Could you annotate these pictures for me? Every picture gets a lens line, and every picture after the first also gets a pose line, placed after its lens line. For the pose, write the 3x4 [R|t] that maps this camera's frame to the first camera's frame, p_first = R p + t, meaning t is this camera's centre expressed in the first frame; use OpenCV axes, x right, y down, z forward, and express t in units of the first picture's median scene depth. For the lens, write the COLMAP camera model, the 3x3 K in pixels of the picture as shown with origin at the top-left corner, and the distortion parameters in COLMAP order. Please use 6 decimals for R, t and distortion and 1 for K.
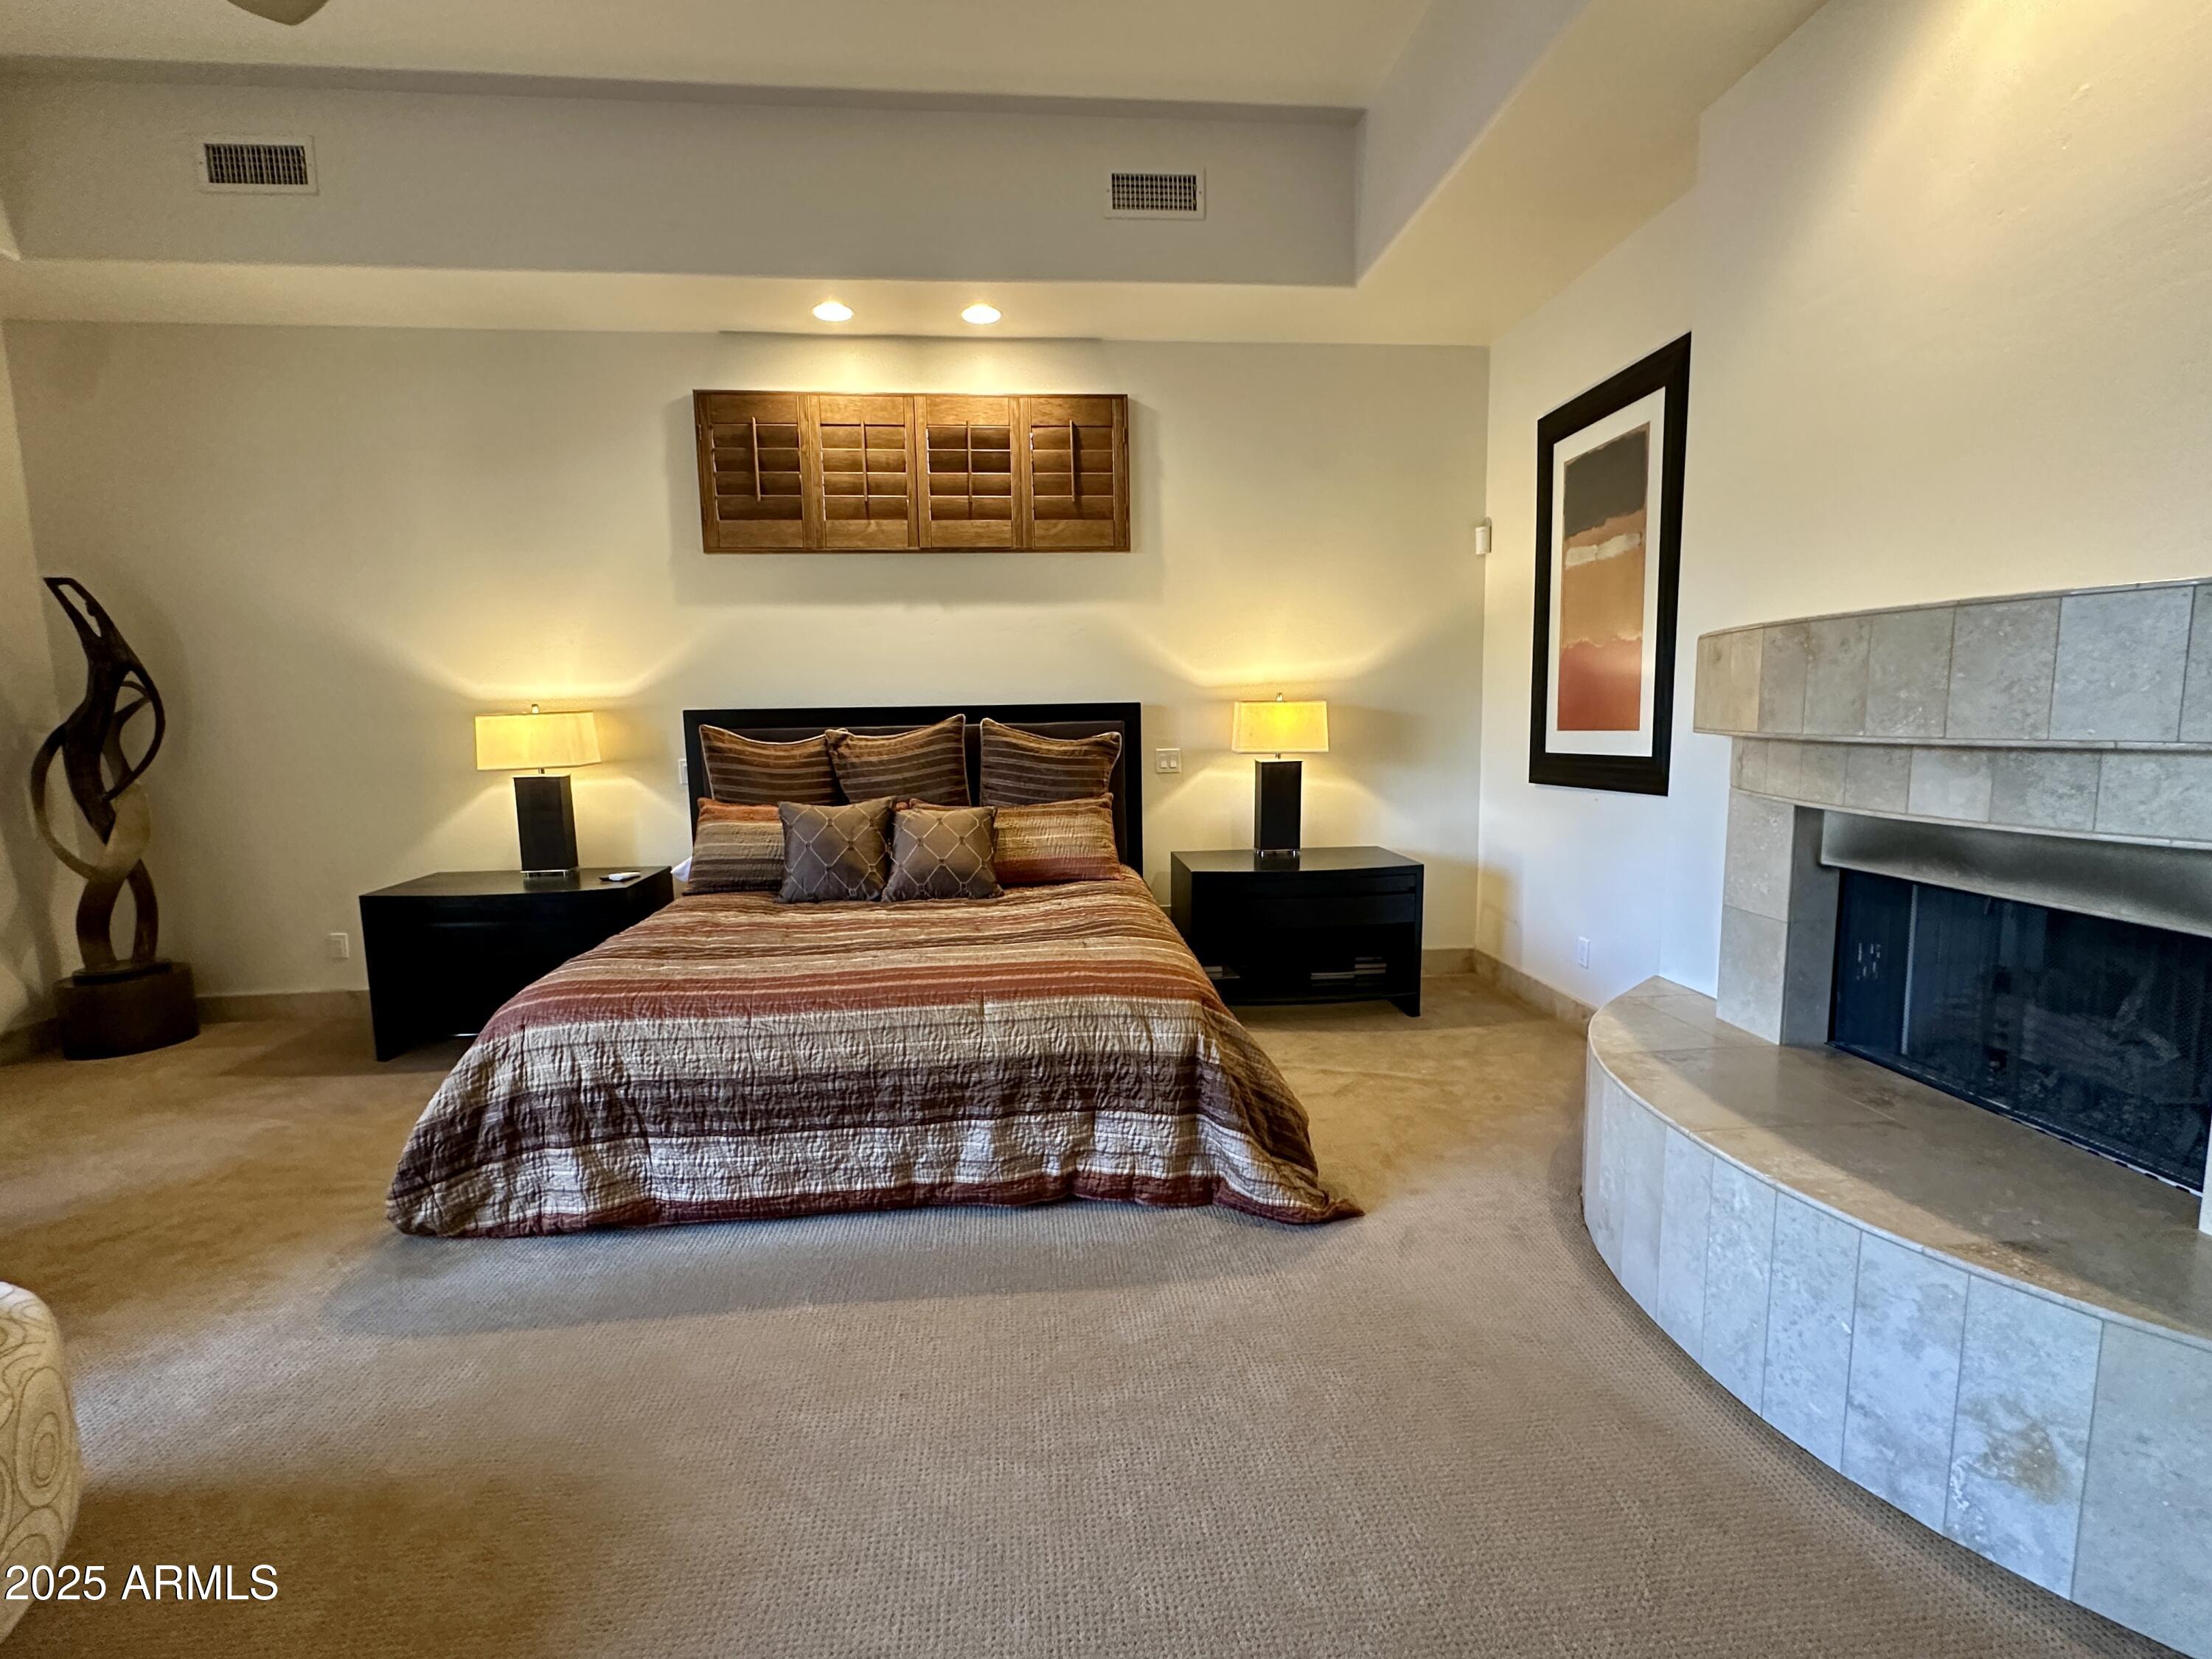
lens RADIAL K [[1012.5, 0, 1106.0], [0, 1012.5, 829.5], [0, 0, 1]] dist [-0.000633, -0.000882]
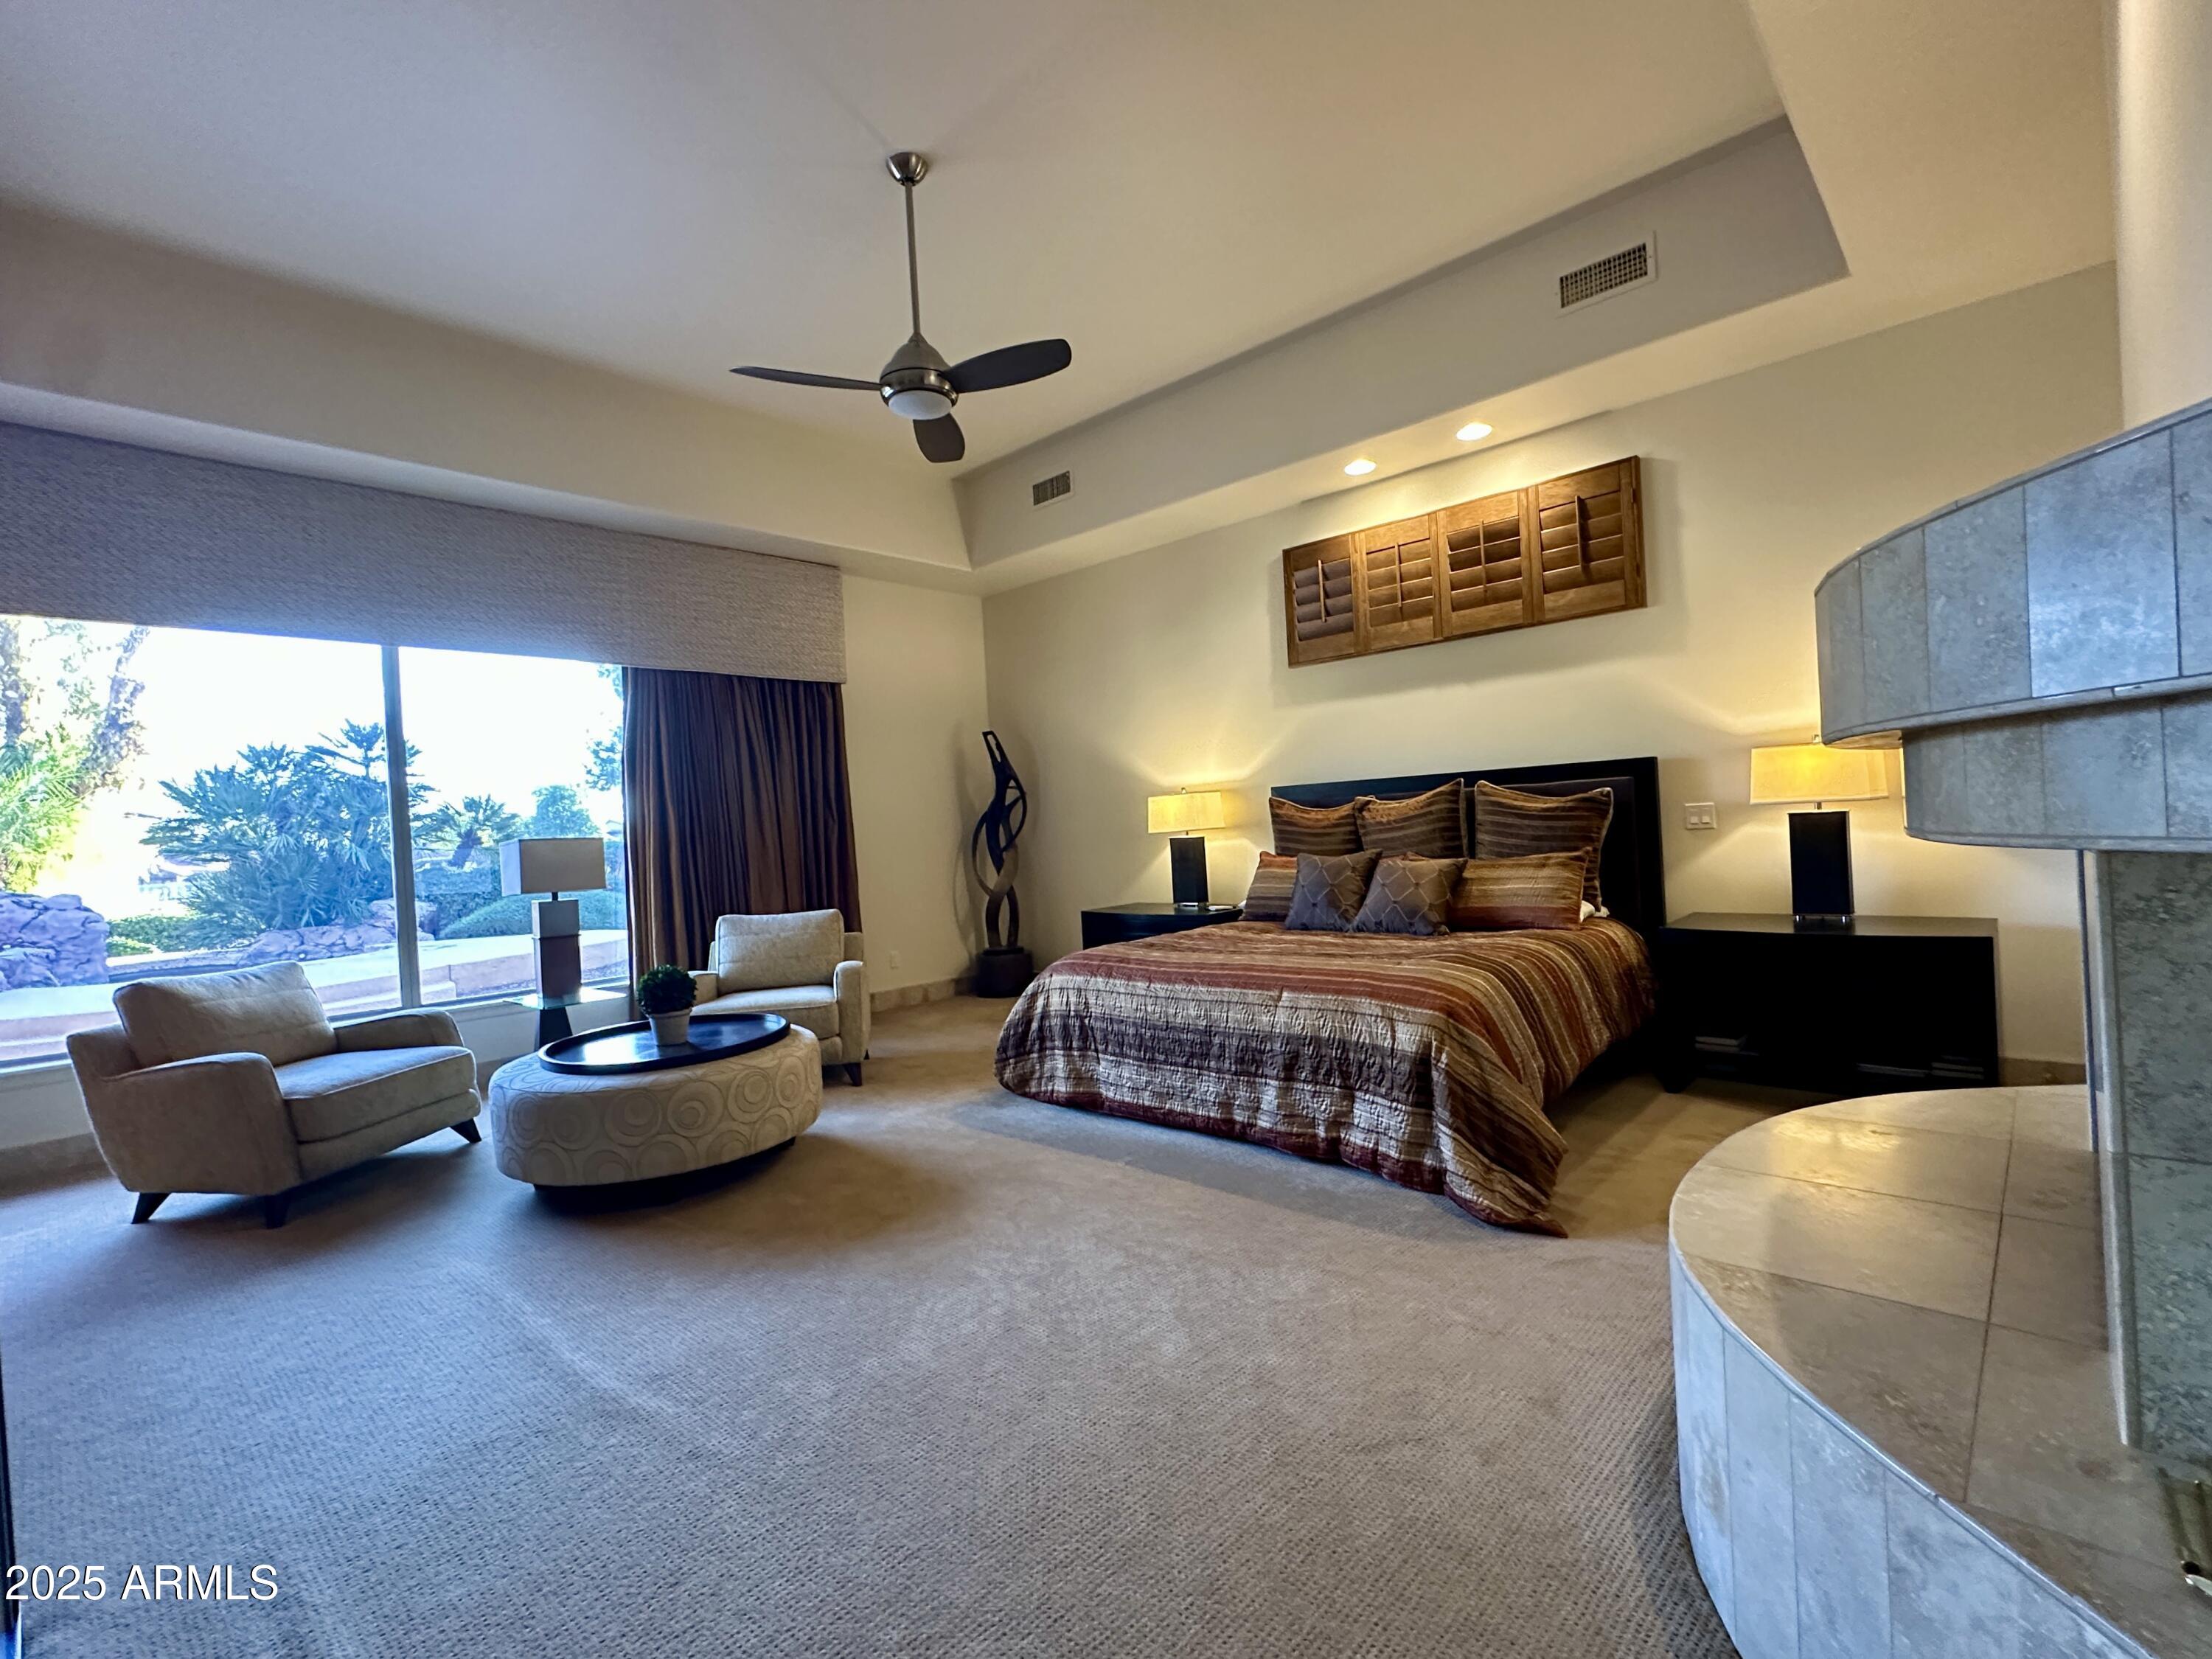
lens RADIAL K [[1012.5, 0, 1106.0], [0, 1012.5, 829.5], [0, 0, 1]] dist [-0.000633, -0.000882]
pose [[0.661965, -0.016777, -0.749347, 0.532547], [-0.047475, 0.996804, -0.064256, 0.041340], [0.748030, 0.078111, 0.659052, -0.041926]]
